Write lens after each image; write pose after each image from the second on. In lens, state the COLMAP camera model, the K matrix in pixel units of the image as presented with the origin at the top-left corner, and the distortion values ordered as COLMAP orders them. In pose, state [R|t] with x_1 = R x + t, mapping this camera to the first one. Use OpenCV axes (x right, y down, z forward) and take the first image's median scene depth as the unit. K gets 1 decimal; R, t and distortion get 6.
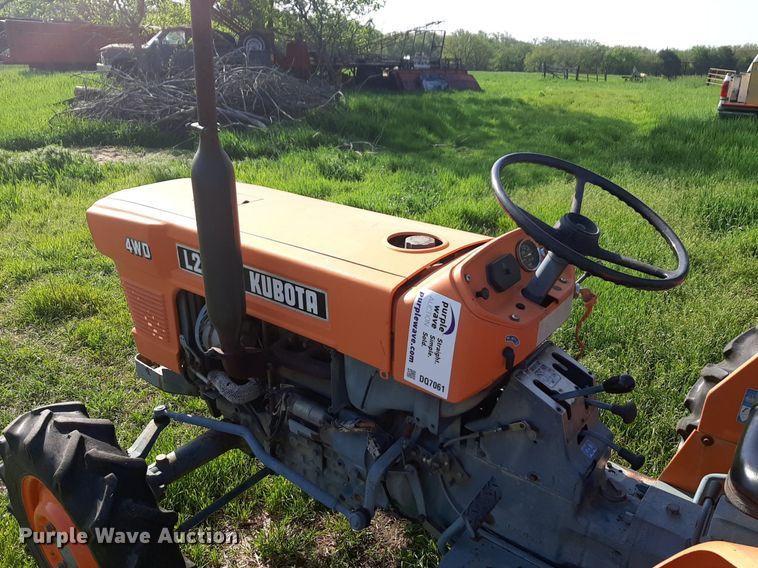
lens RADIAL K [[602.8, 0, 379.0], [0, 602.8, 284.0], [0, 0, 1]] dist [0.027295, -0.081061]
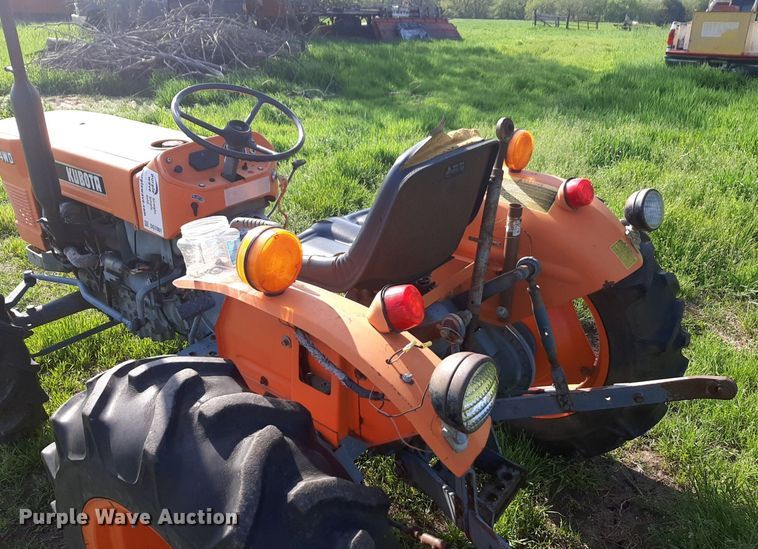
lens RADIAL K [[617.0, 0, 398.9], [0, 617.0, 266.3], [0, 0, 1]] dist [0.050486, -0.124848]
pose [[0.999893, -0.007250, 0.012704, 0.104870], [0.006719, 0.999120, 0.041413, 0.029703], [-0.012993, -0.041323, 0.999061, -0.097951]]
